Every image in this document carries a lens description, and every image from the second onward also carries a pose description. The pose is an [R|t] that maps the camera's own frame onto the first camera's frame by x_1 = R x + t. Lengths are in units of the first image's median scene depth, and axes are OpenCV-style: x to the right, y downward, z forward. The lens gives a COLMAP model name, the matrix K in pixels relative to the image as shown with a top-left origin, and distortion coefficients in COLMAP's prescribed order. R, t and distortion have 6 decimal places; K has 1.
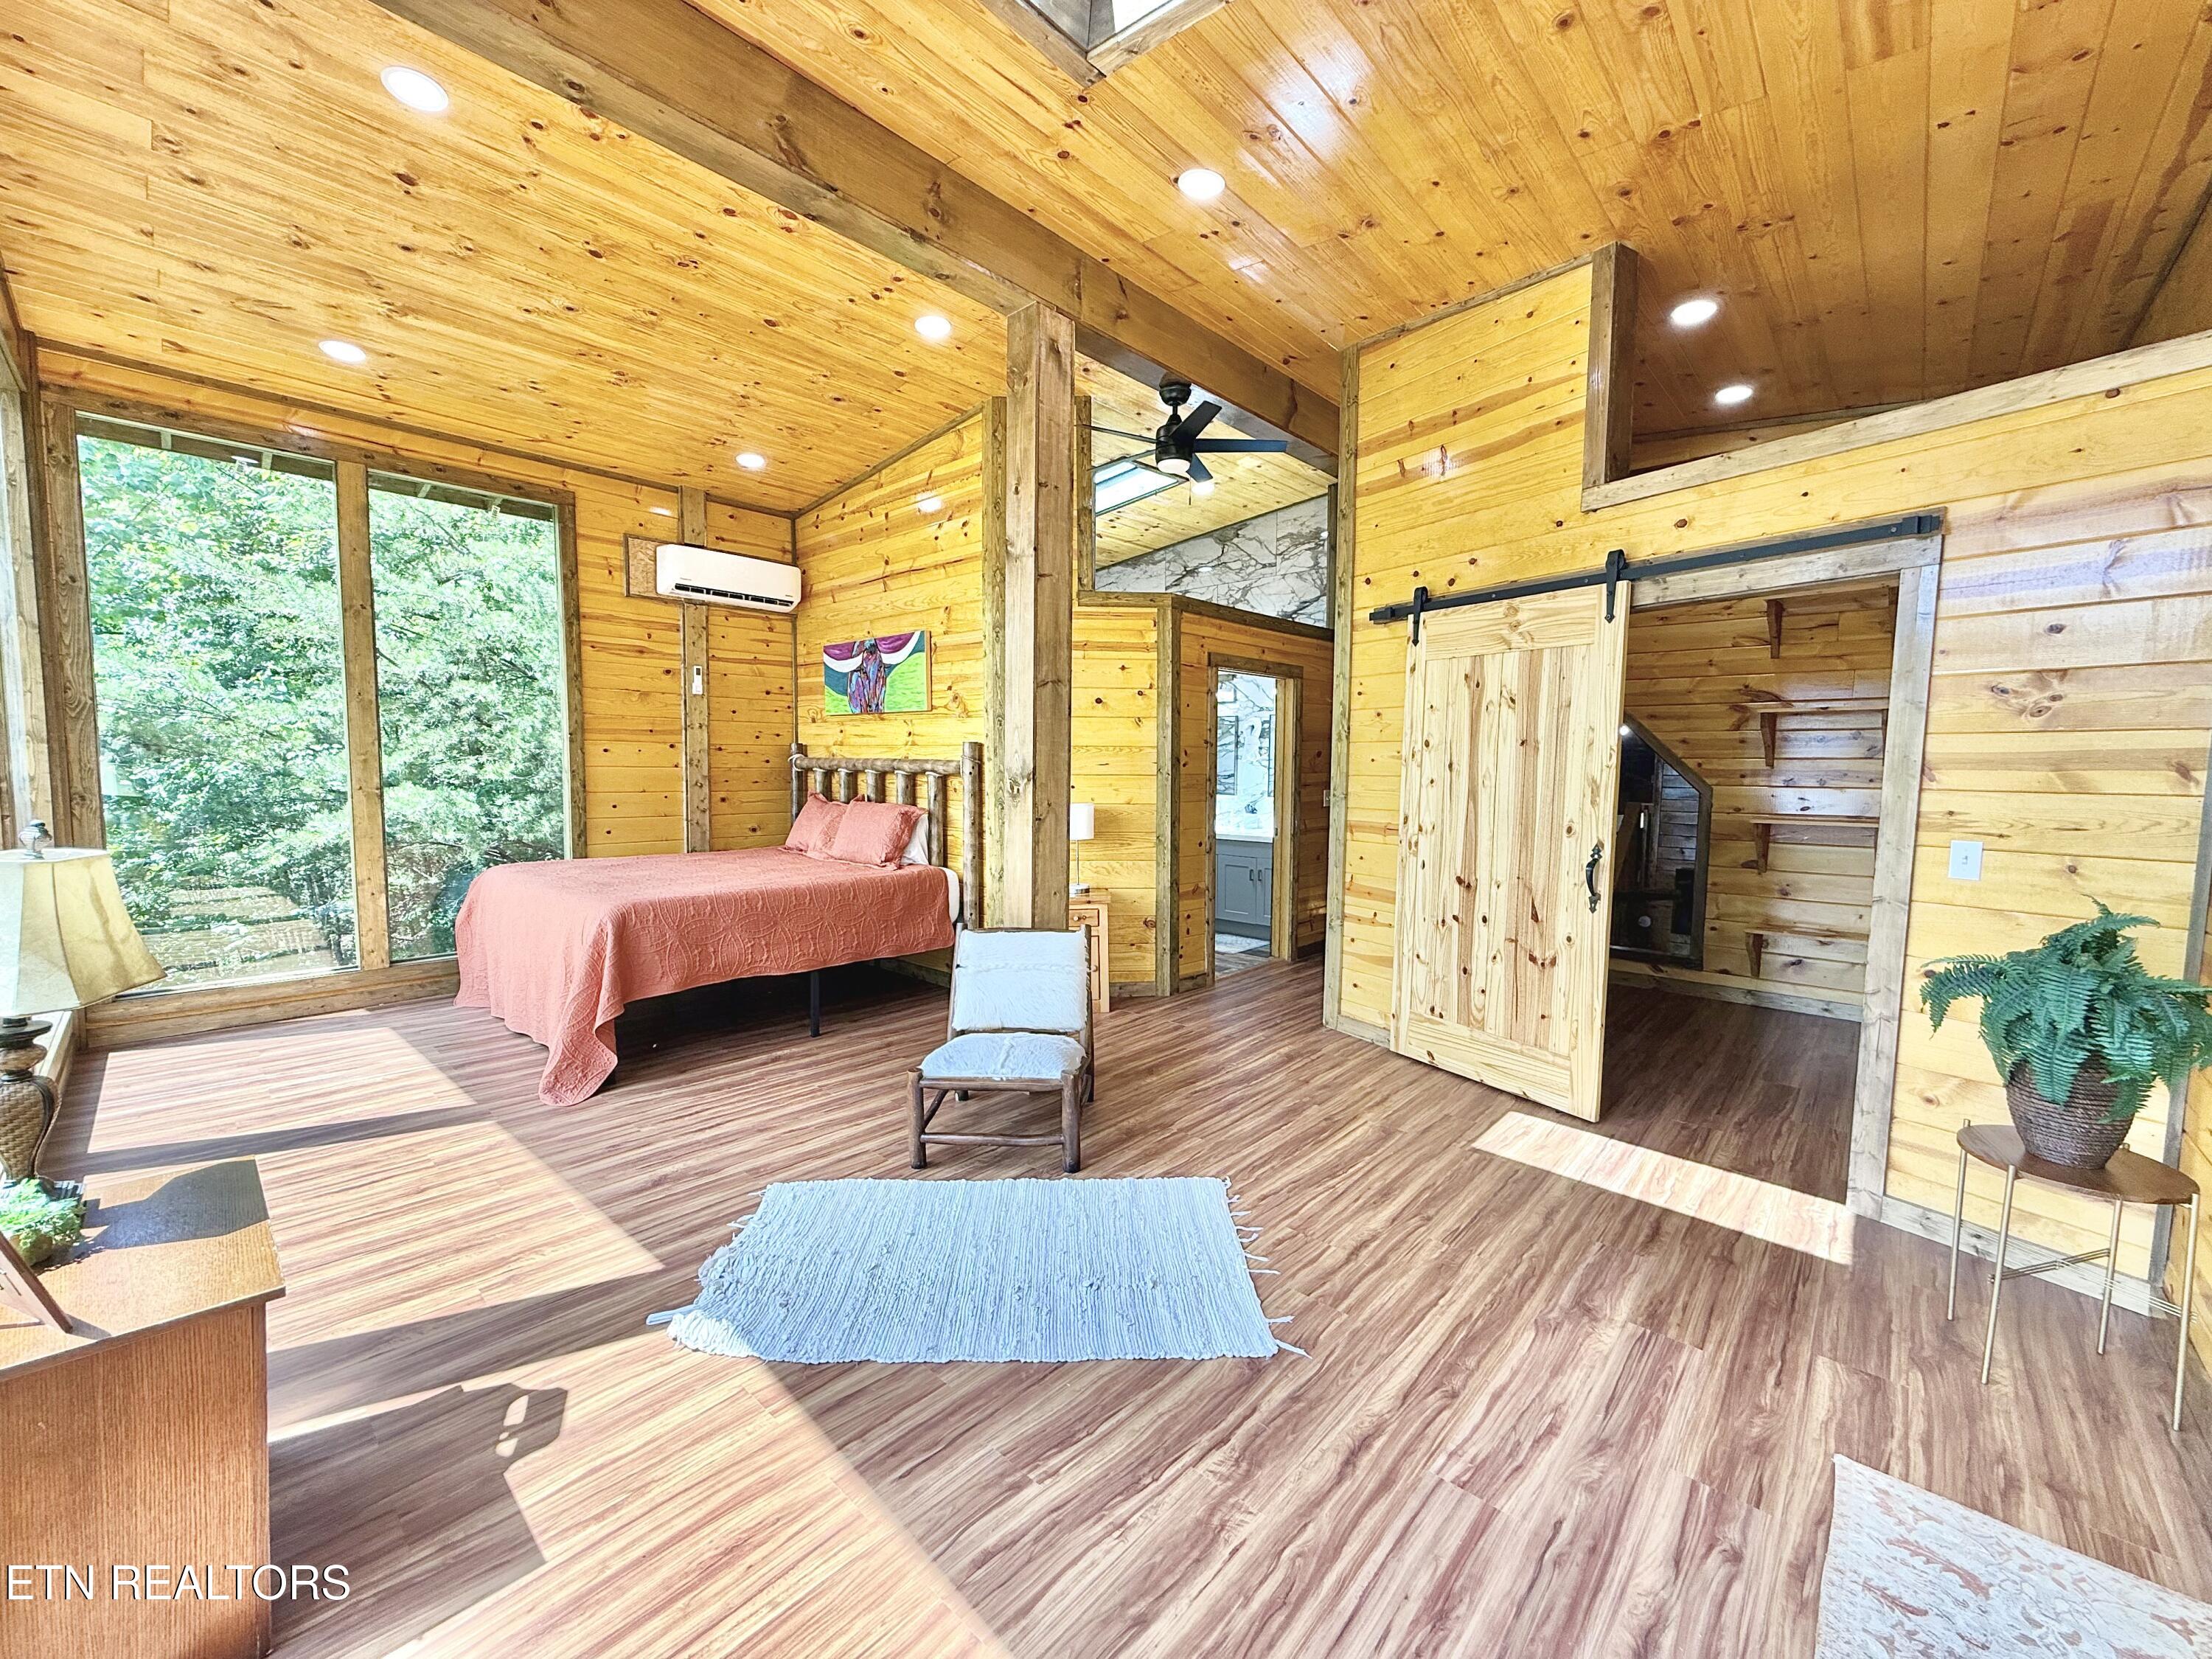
lens RADIAL K [[890.9, 0, 1102.0], [0, 890.9, 828.6], [0, 0, 1]] dist [0.000744, -0.000003]
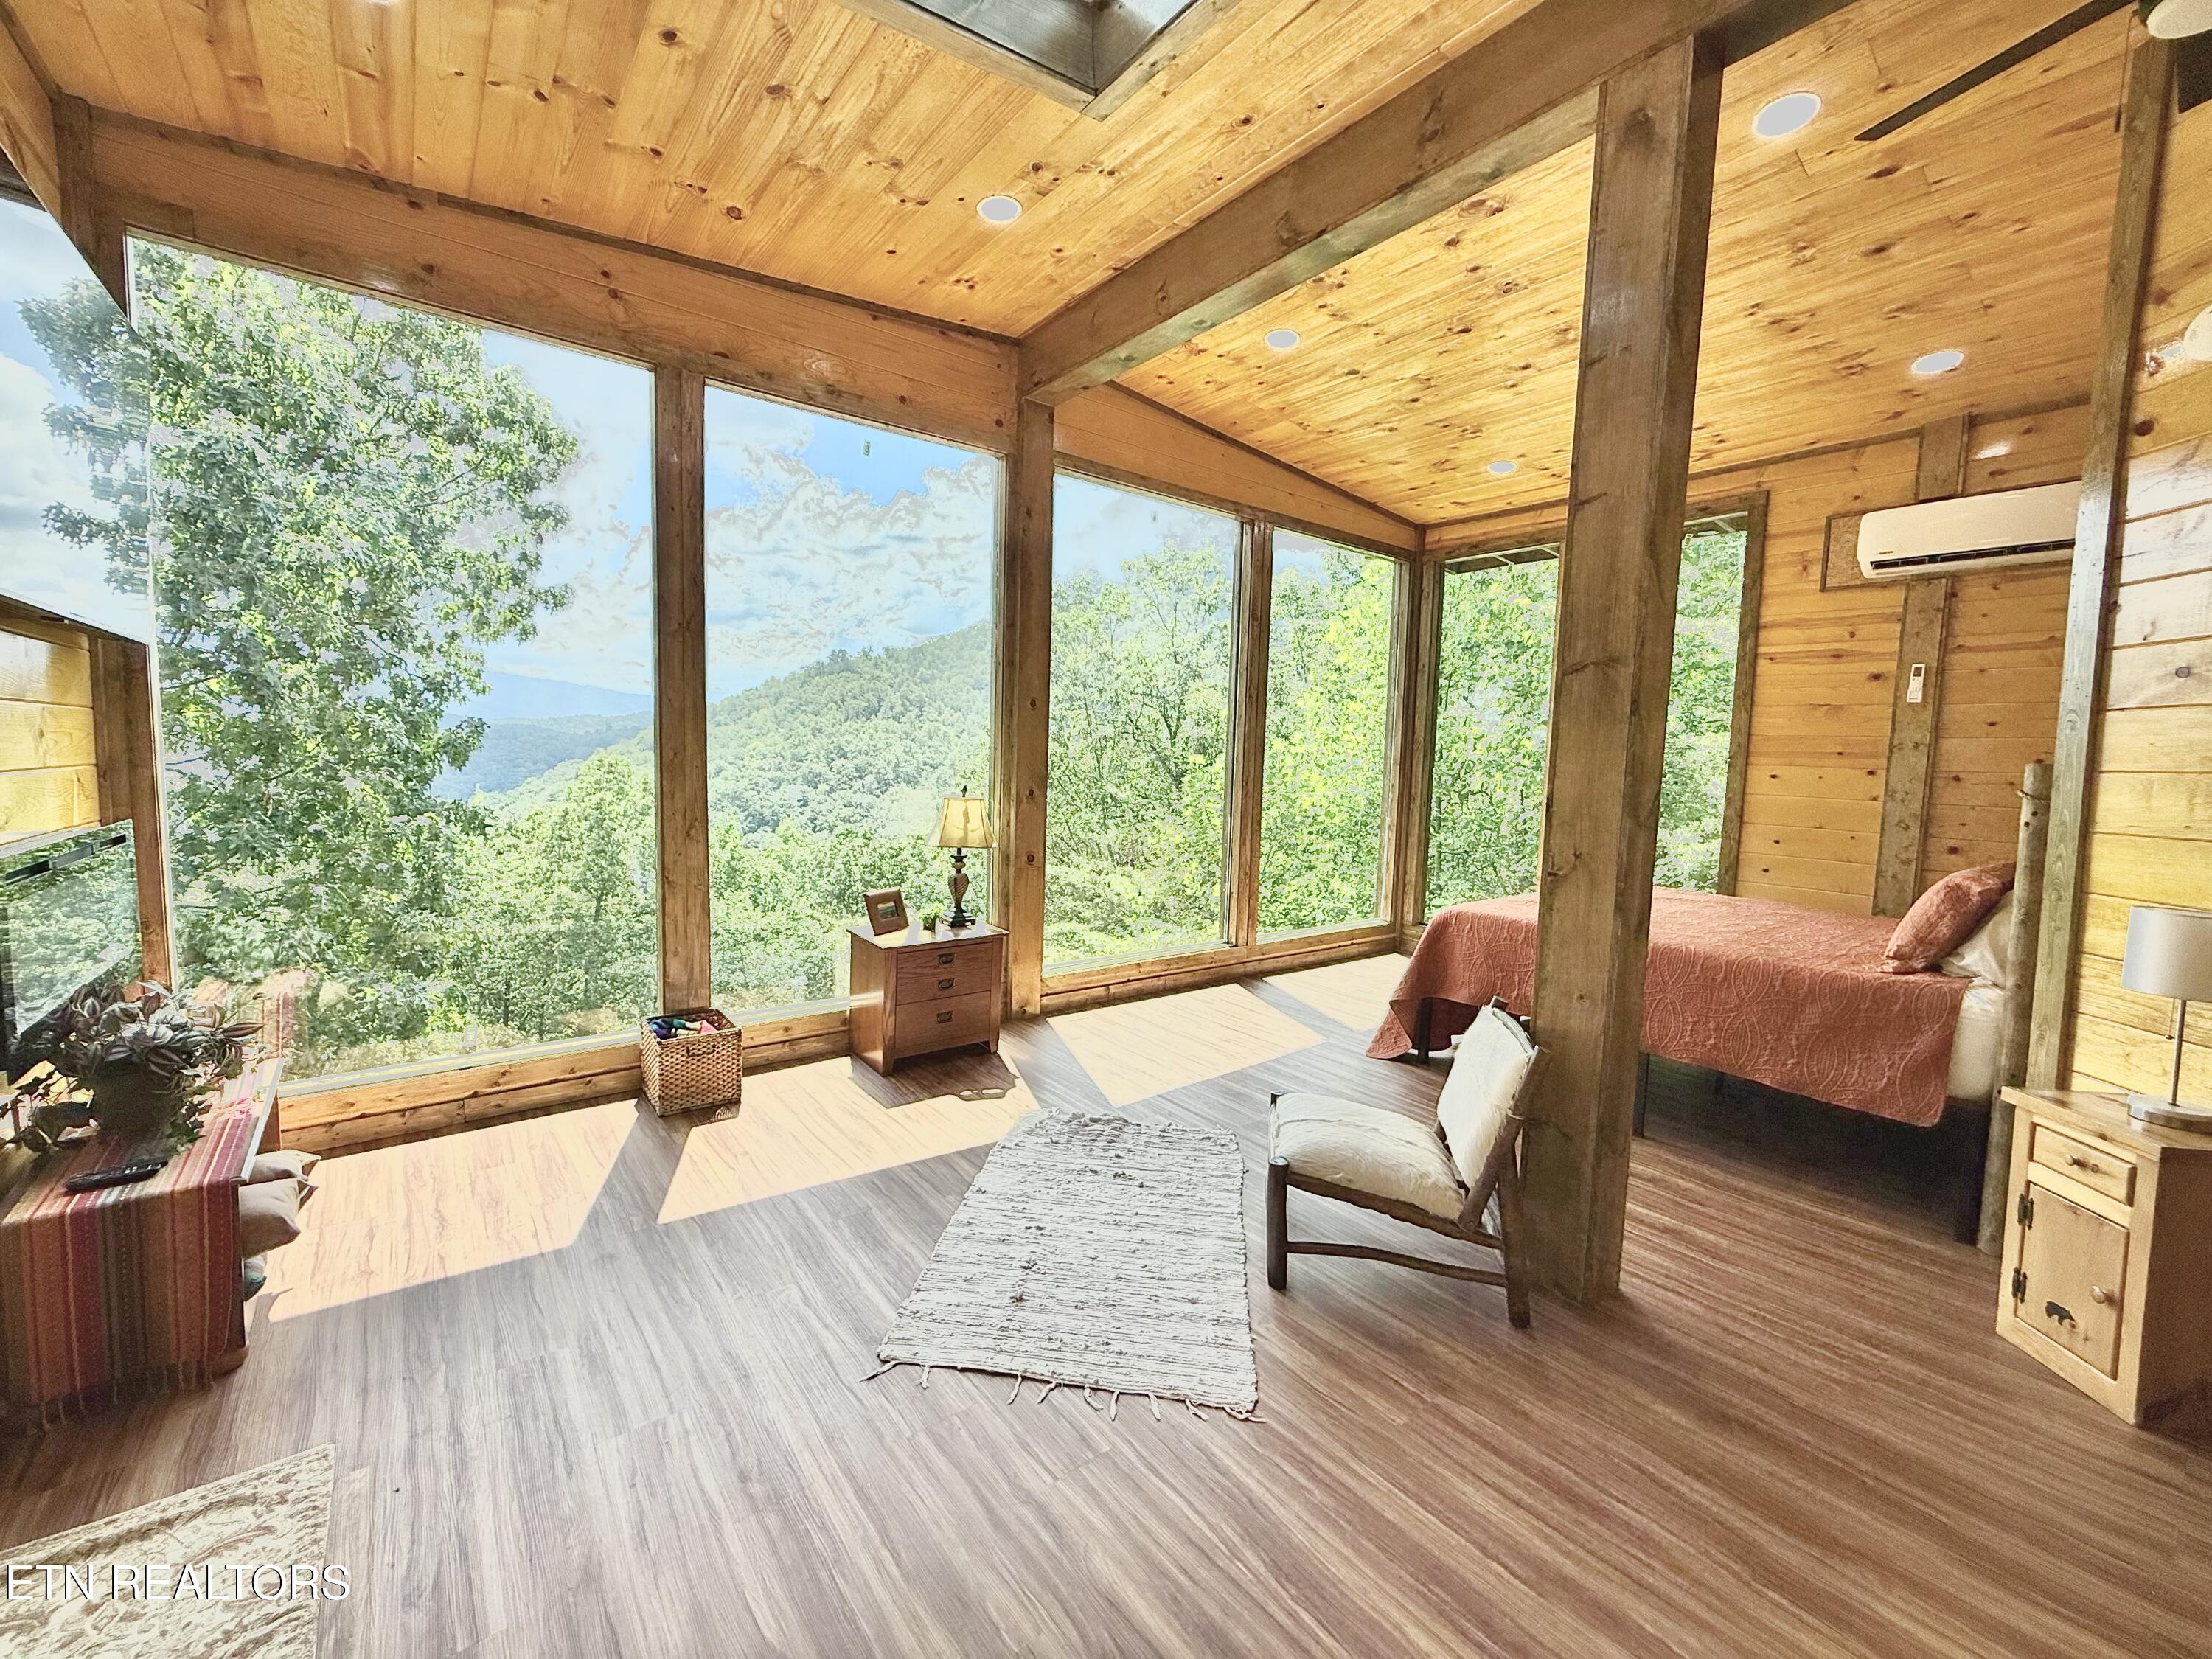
lens RADIAL K [[890.9, 0, 1102.0], [0, 890.9, 828.6], [0, 0, 1]] dist [0.000744, -0.000003]
pose [[-0.170576, 0.067870, -0.983004, 0.426660], [-0.104531, 0.990749, 0.086543, -0.045245], [0.979784, 0.117517, -0.161904, 0.519353]]
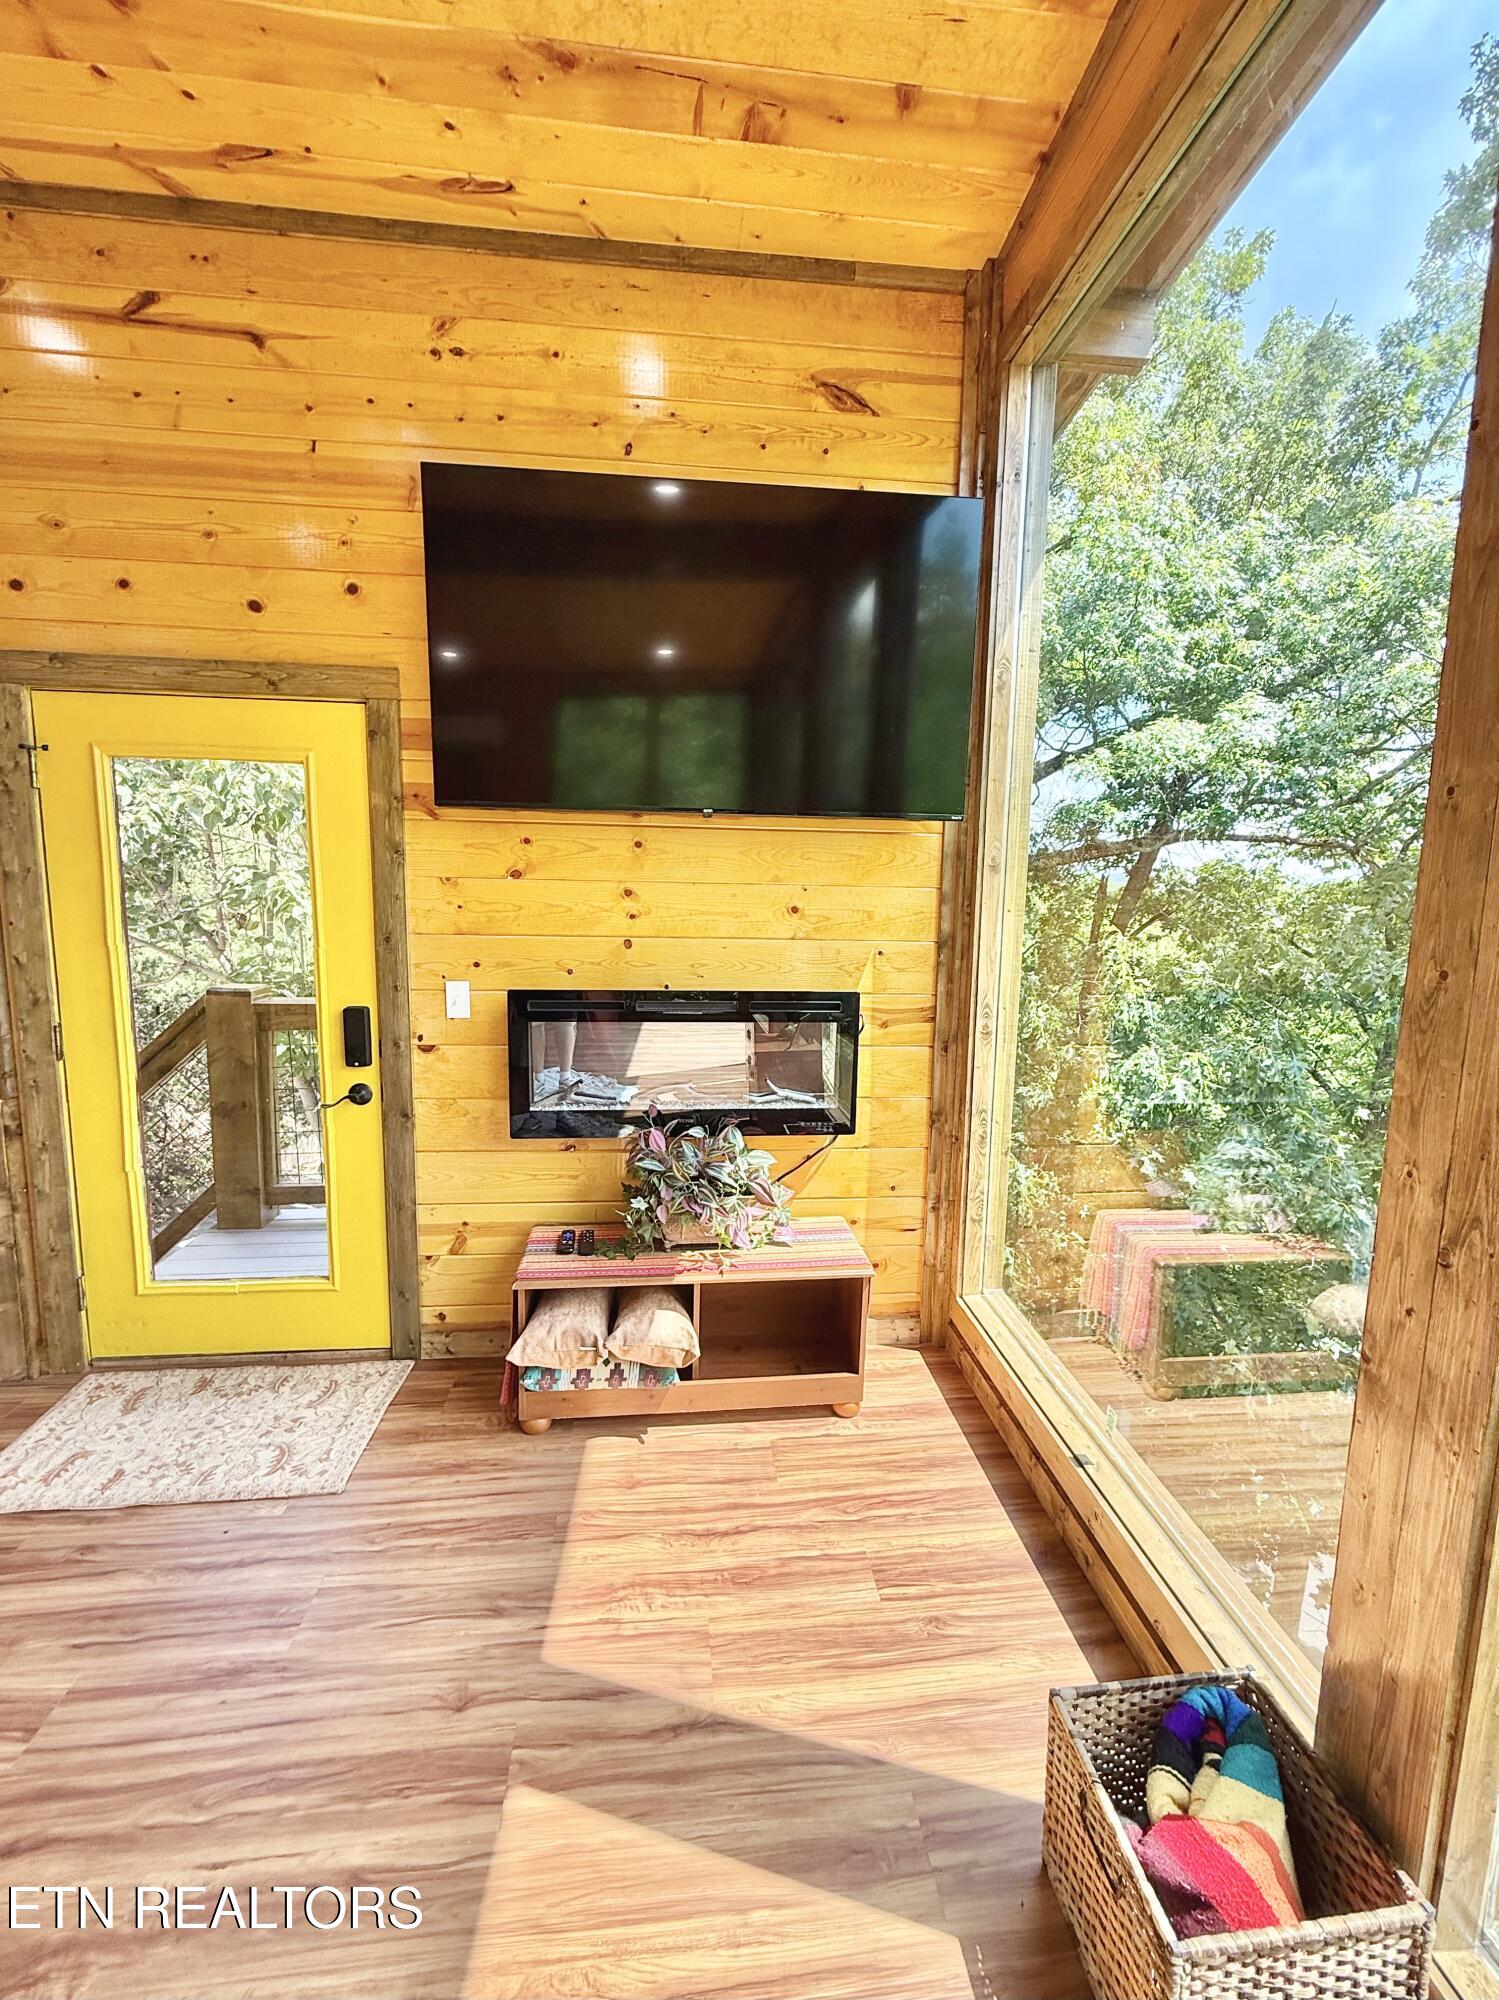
lens RADIAL K [[811.2, 0, 752.6], [0, 811.2, 993.9], [0, 0, 1]] dist [0.000955, -0.000114]
pose [[-0.747478, -0.107718, 0.655495, -0.188828], [0.024696, 0.981577, 0.189465, -0.044338], [-0.663828, 0.157809, -0.731047, 0.320629]]
